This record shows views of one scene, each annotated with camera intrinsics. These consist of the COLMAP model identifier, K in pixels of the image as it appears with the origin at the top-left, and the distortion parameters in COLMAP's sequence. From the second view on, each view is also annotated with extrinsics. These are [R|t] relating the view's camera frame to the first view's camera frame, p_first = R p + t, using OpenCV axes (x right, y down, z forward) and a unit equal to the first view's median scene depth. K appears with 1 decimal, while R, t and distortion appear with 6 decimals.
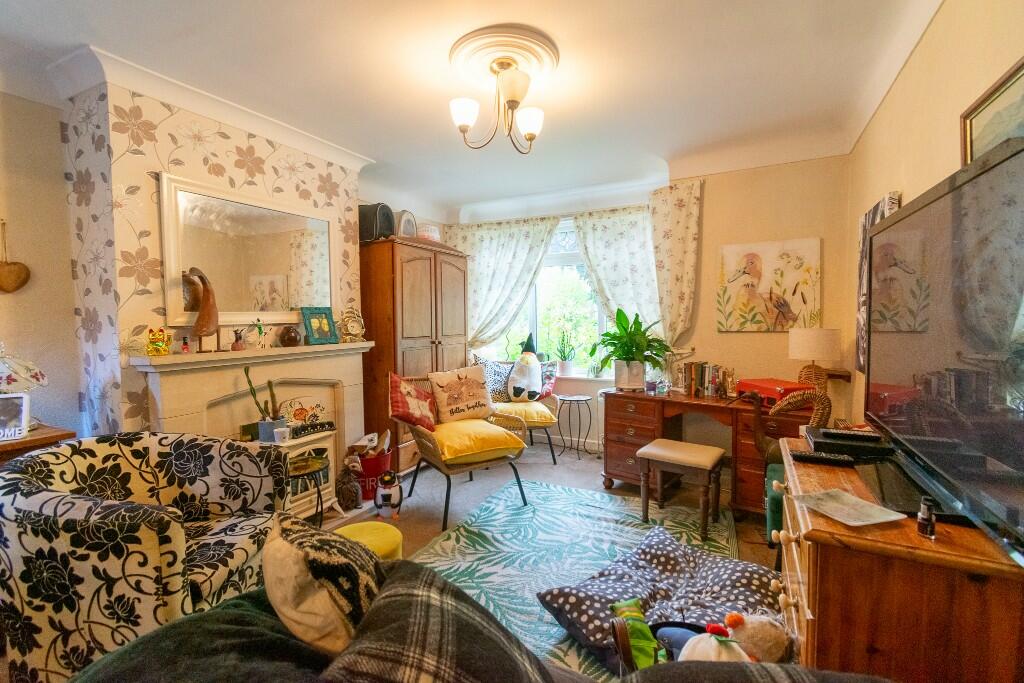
lens RADIAL K [[450.8, 0, 514.1], [0, 450.8, 337.6], [0, 0, 1]] dist [0.000312, -0.000049]
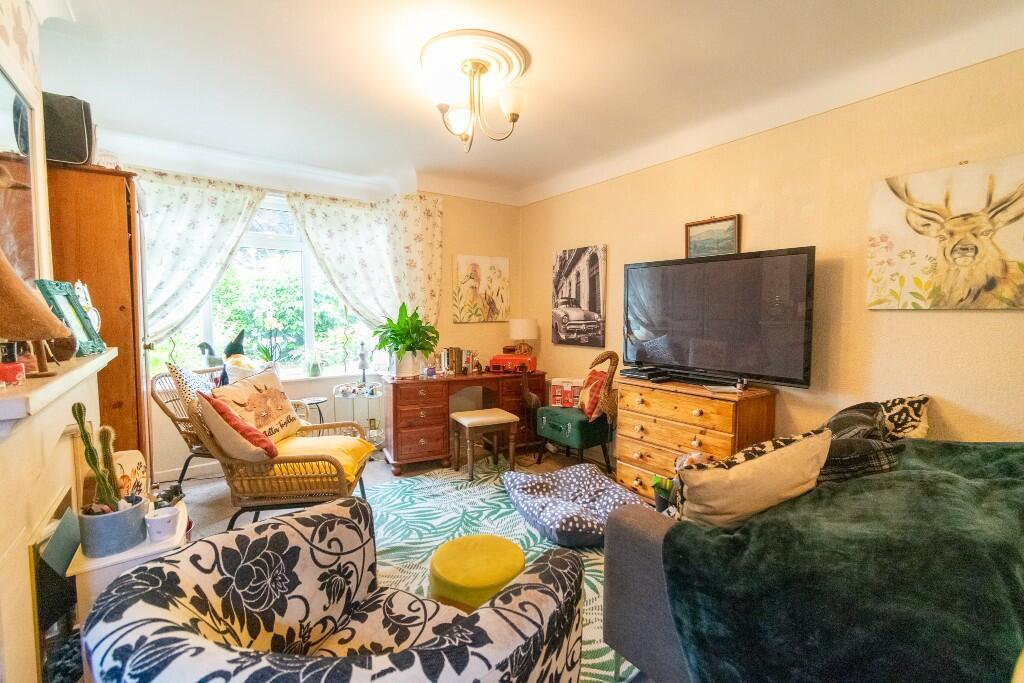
lens RADIAL K [[450.8, 0, 514.1], [0, 450.8, 337.6], [0, 0, 1]] dist [0.000312, -0.000049]
pose [[0.446609, -0.041037, 0.893788, -0.621982], [0.037491, 0.998929, 0.027130, 0.000150], [-0.893943, 0.021392, 0.447669, 0.305758]]
